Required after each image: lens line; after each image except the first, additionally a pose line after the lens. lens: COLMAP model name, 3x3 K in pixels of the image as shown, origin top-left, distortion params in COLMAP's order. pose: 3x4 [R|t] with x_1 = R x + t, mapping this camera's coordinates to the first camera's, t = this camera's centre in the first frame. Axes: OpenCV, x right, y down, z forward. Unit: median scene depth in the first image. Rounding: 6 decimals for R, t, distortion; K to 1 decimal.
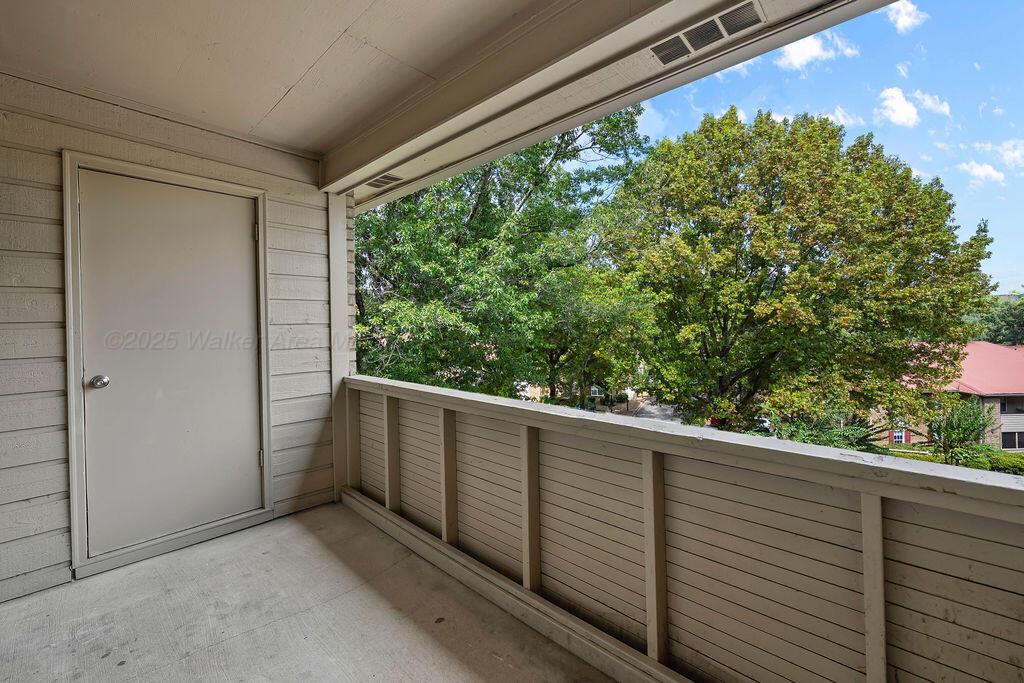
lens RADIAL K [[422.3, 0, 515.0], [0, 422.3, 327.5], [0, 0, 1]] dist [0.012513, -0.000033]
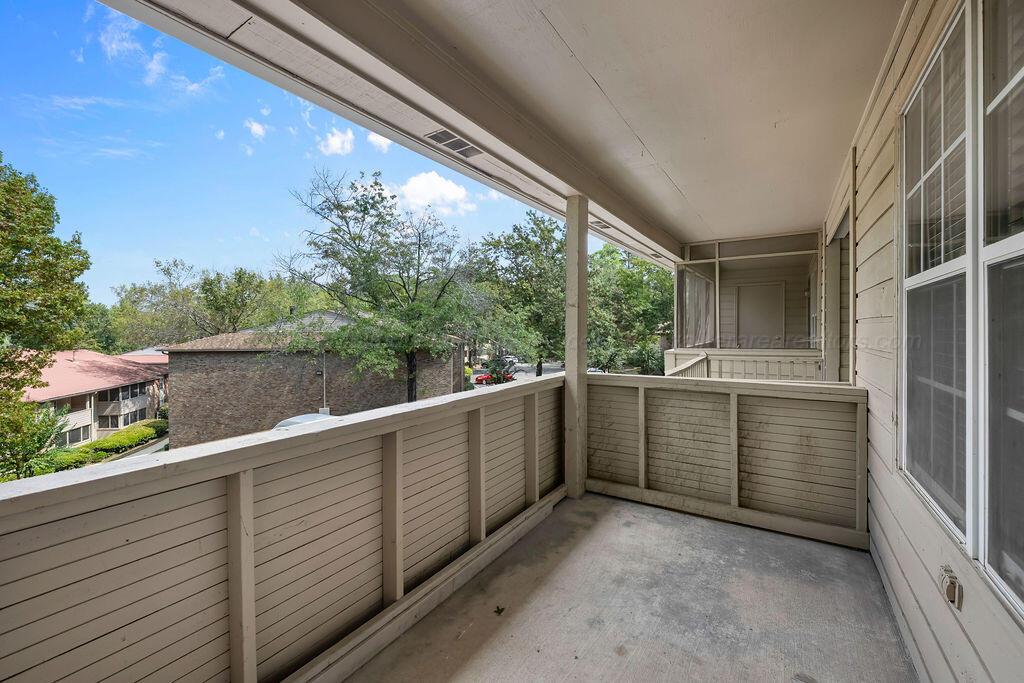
lens RADIAL K [[422.3, 0, 515.0], [0, 422.3, 327.5], [0, 0, 1]] dist [0.012513, -0.000033]
pose [[-0.172273, 0.006263, 0.985029, -1.142834], [0.009902, 0.999940, -0.004626, 0.005145], [-0.985000, 0.008957, -0.172325, 1.058396]]
